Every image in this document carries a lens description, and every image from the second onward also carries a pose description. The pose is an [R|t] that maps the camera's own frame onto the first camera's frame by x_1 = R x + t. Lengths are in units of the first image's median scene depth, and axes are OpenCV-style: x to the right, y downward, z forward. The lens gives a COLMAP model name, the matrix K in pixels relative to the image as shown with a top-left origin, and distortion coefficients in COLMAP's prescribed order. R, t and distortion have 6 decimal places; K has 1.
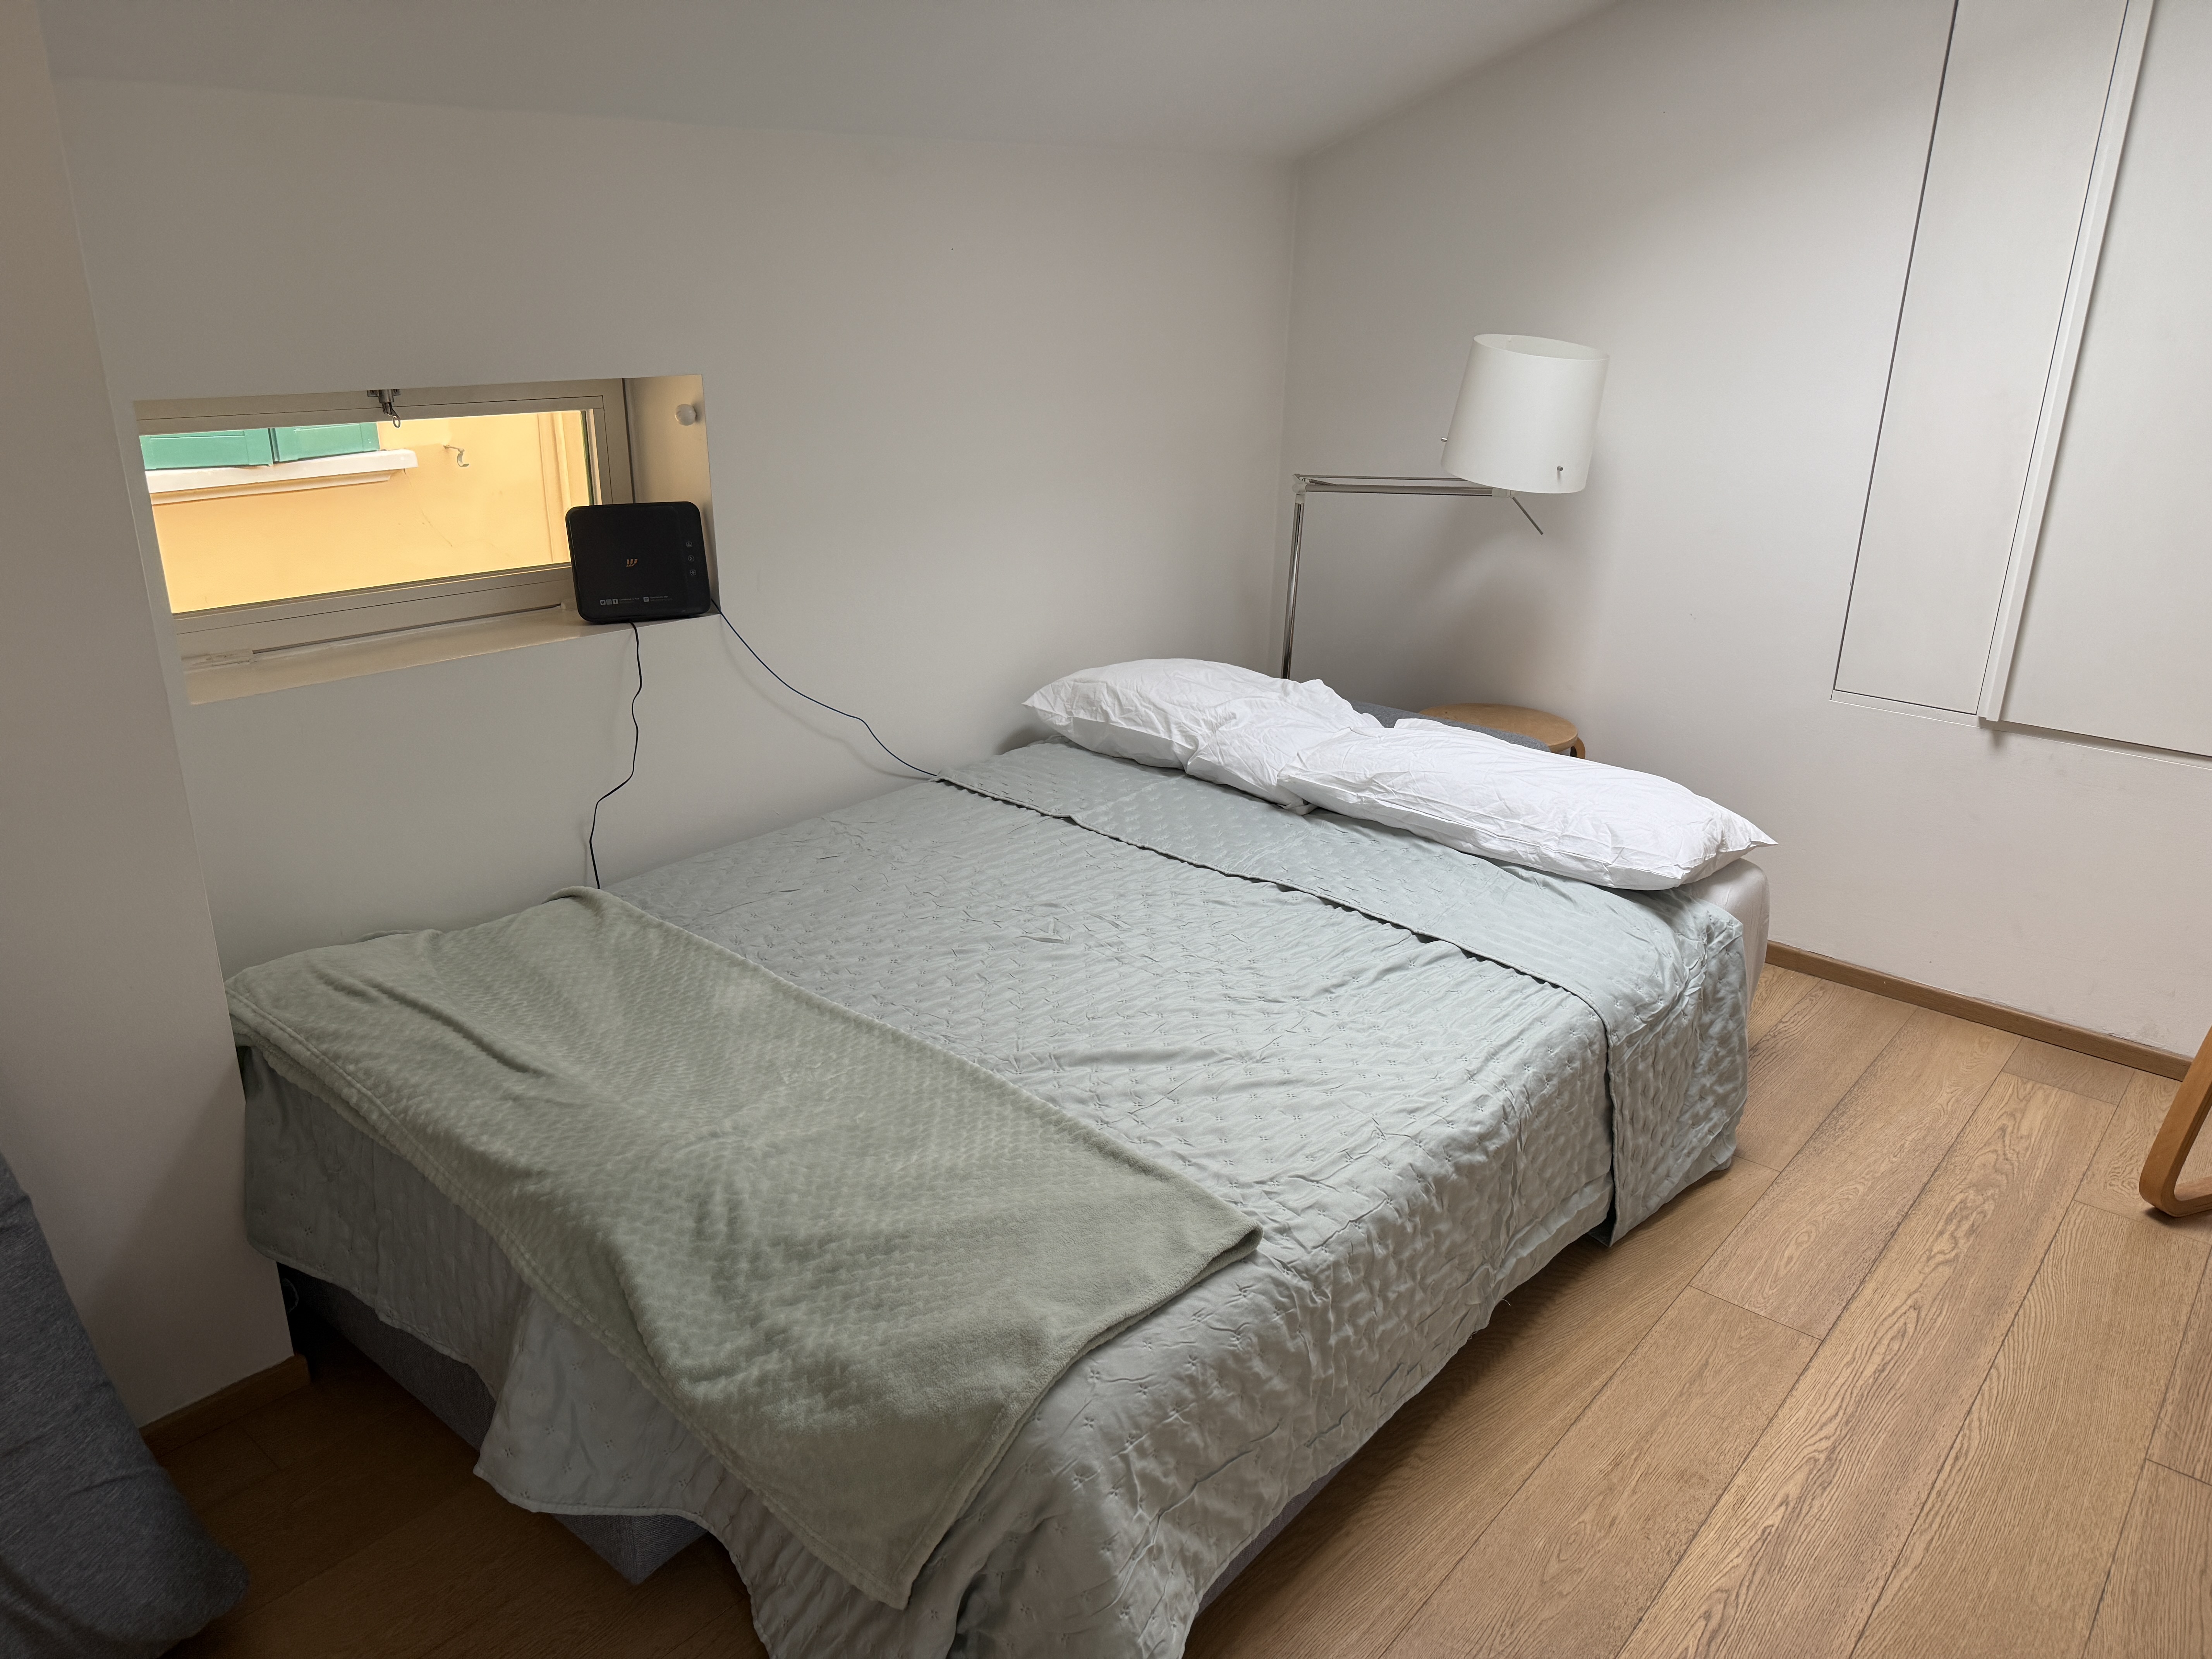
lens RADIAL K [[1601.0, 0, 1106.0], [0, 1601.0, 829.5], [0, 0, 1]] dist [0.187552, -0.325596]
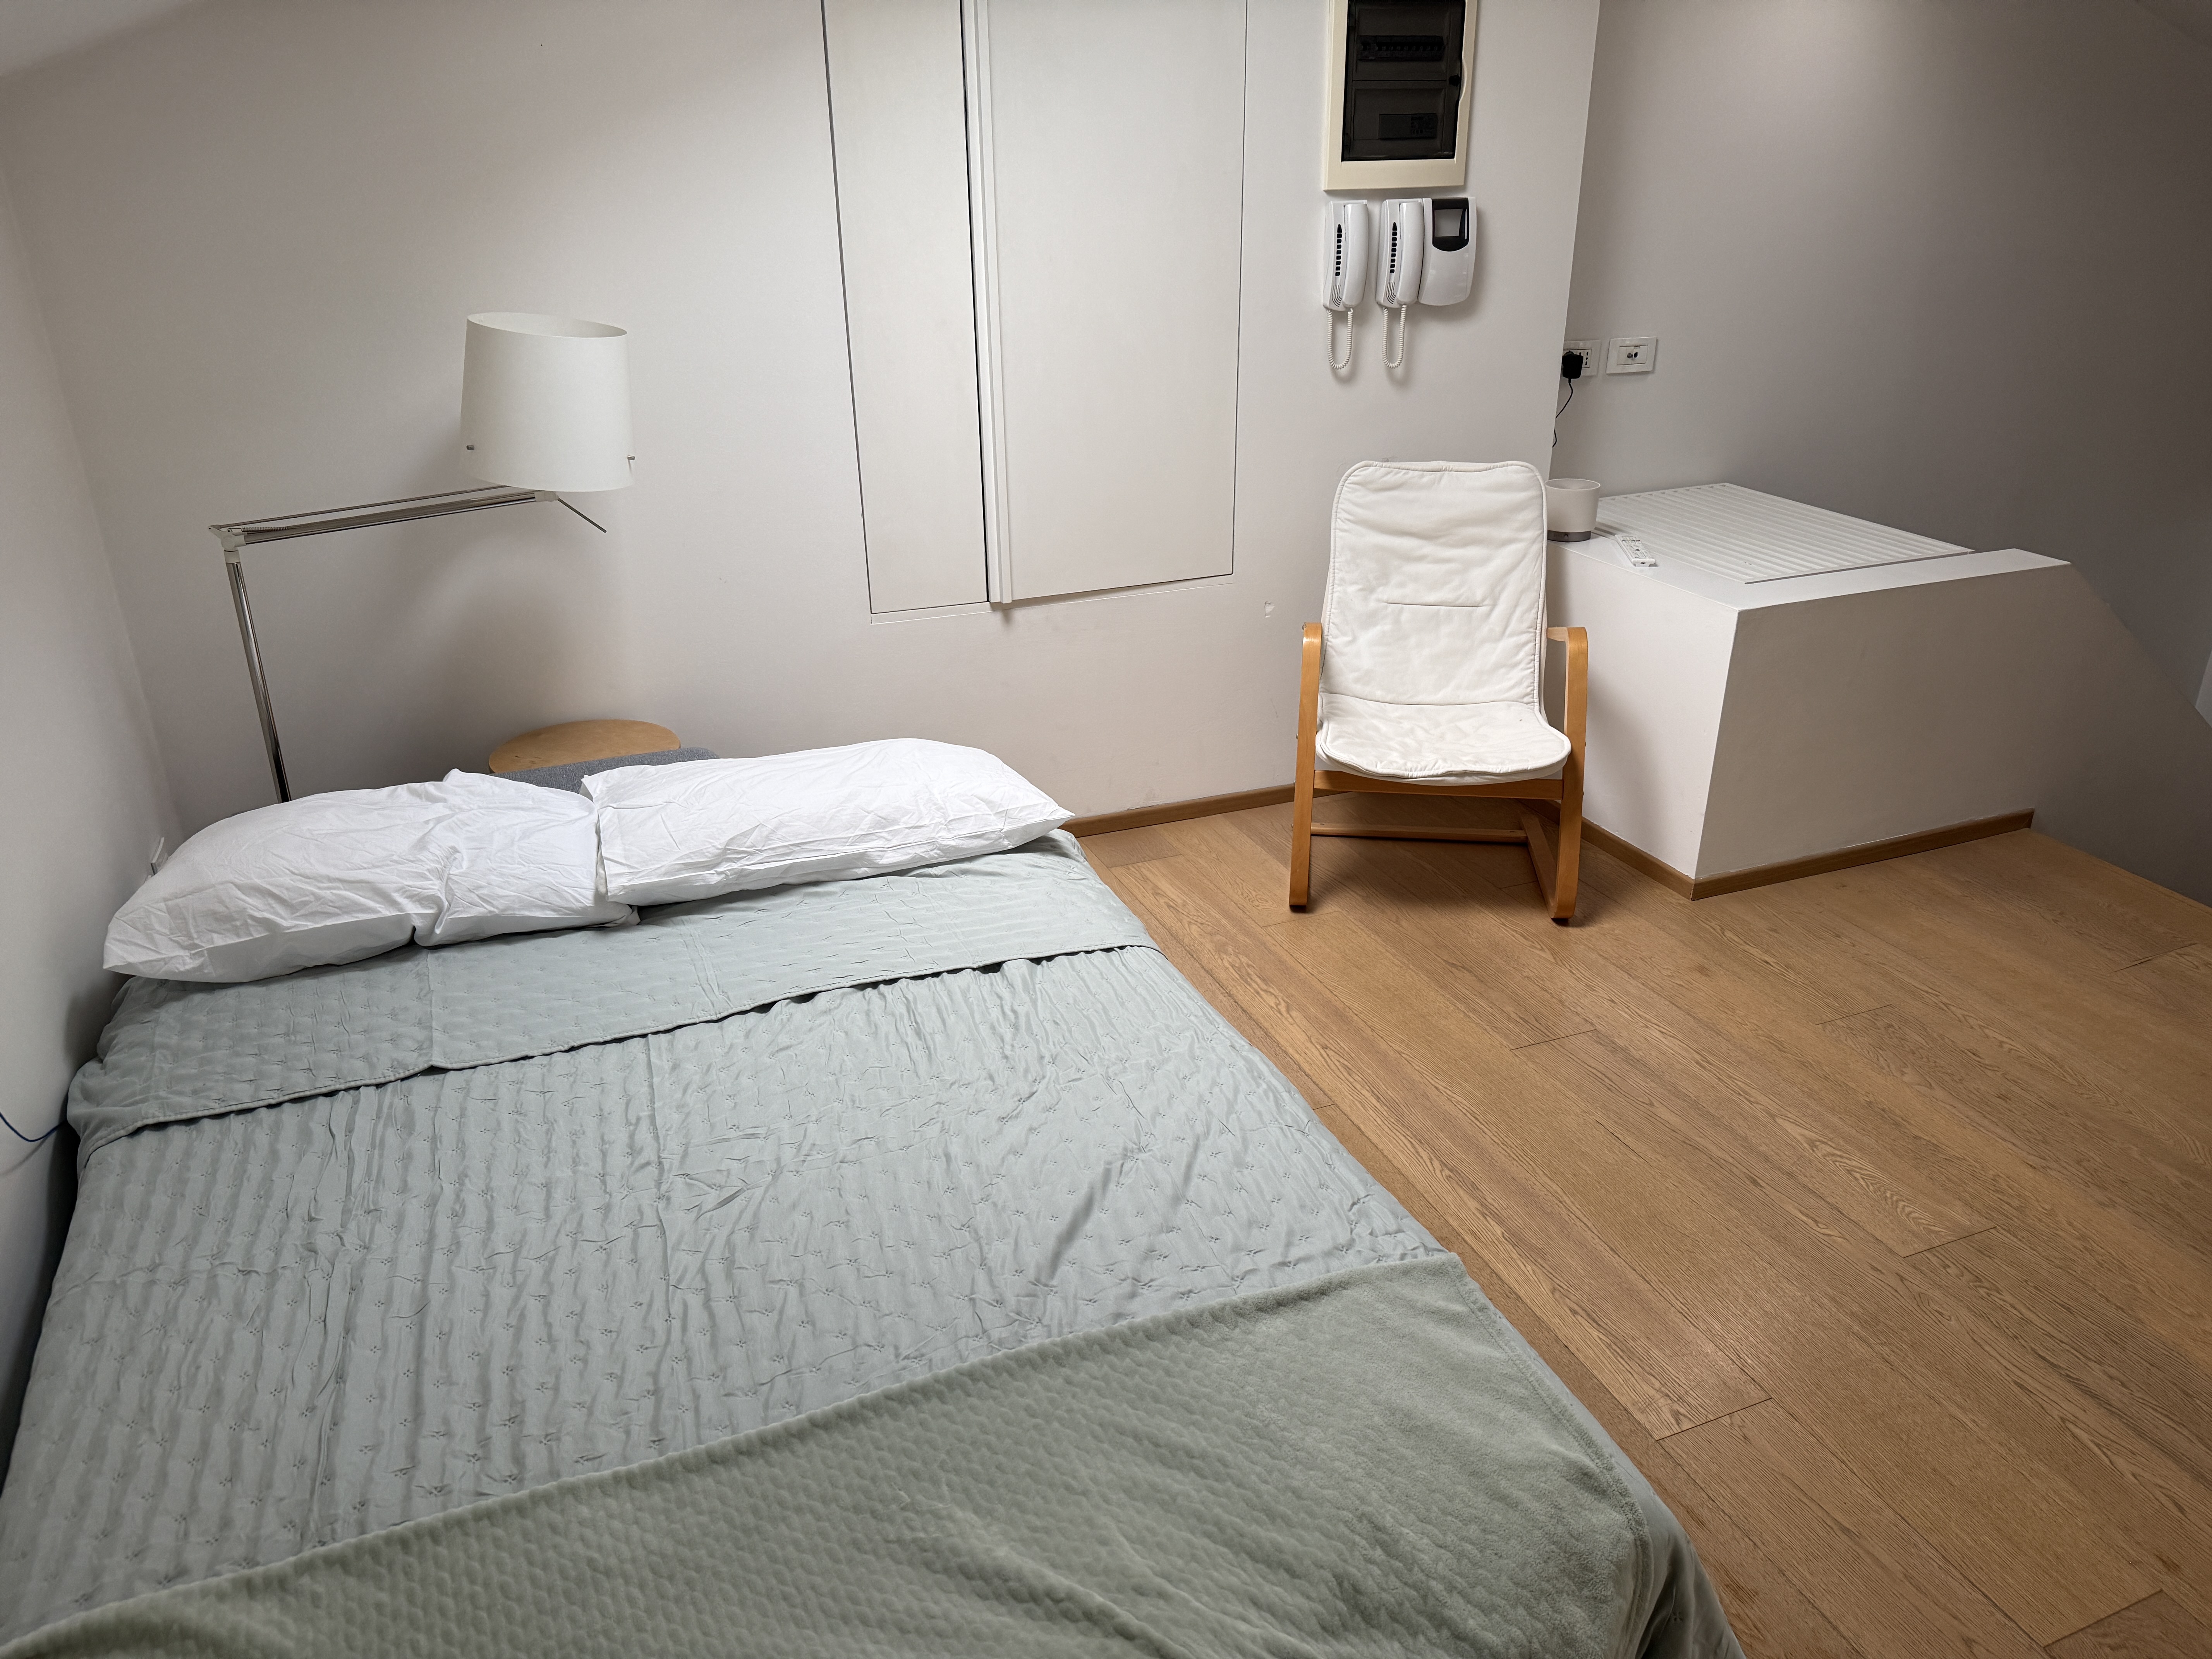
lens RADIAL K [[1567.0, 0, 1152.8], [0, 1567.0, 827.9], [0, 0, 1]] dist [0.095643, -0.110321]
pose [[0.454895, -0.382563, 0.804187, -0.388614], [0.313737, 0.913977, 0.257323, -0.178408], [-0.833451, 0.135248, 0.535787, 0.334979]]
